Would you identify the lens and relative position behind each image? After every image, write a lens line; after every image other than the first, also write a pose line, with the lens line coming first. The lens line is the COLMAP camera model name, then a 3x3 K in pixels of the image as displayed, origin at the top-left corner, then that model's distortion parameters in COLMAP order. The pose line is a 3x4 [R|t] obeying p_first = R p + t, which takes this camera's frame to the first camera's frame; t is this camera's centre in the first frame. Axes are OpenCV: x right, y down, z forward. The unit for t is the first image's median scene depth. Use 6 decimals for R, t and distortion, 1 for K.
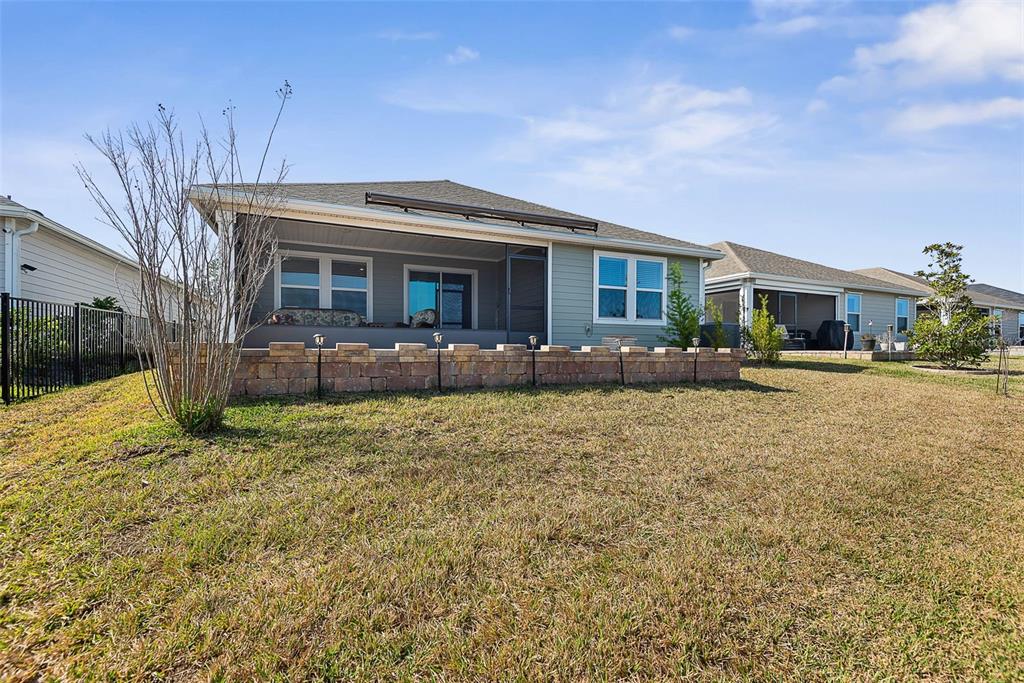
lens RADIAL K [[460.7, 0, 516.9], [0, 460.7, 340.8], [0, 0, 1]] dist [0.029266, -0.018869]
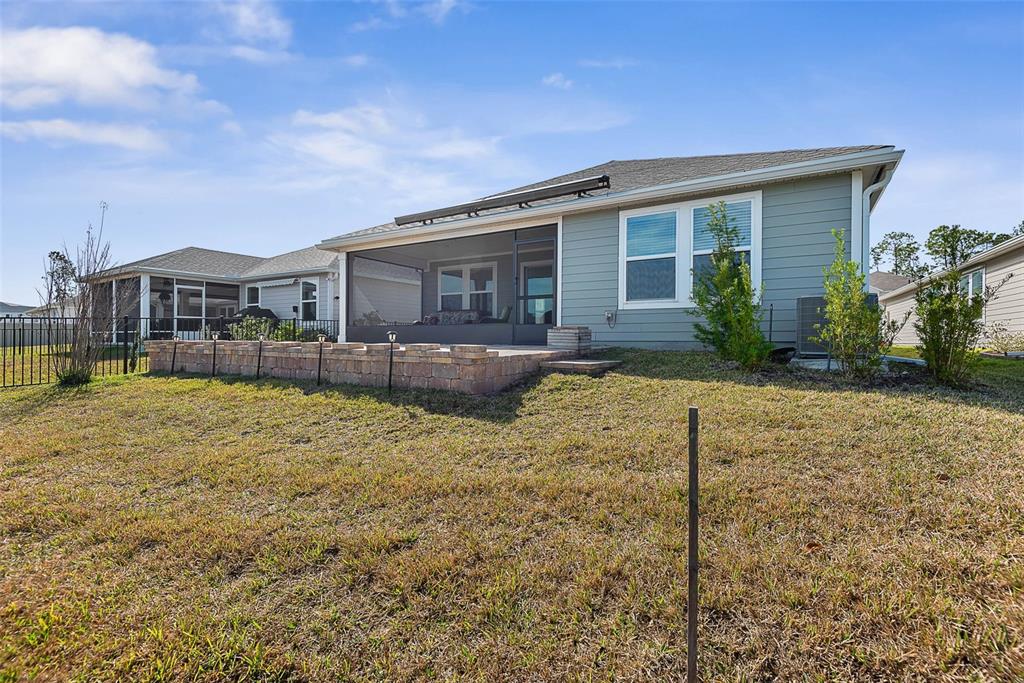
lens RADIAL K [[460.7, 0, 516.9], [0, 460.7, 340.8], [0, 0, 1]] dist [0.029266, -0.018869]
pose [[0.593370, -0.003156, -0.804924, 0.673149], [0.019024, 0.999768, 0.010103, 0.002836], [0.804705, -0.021308, 0.593292, 0.415955]]
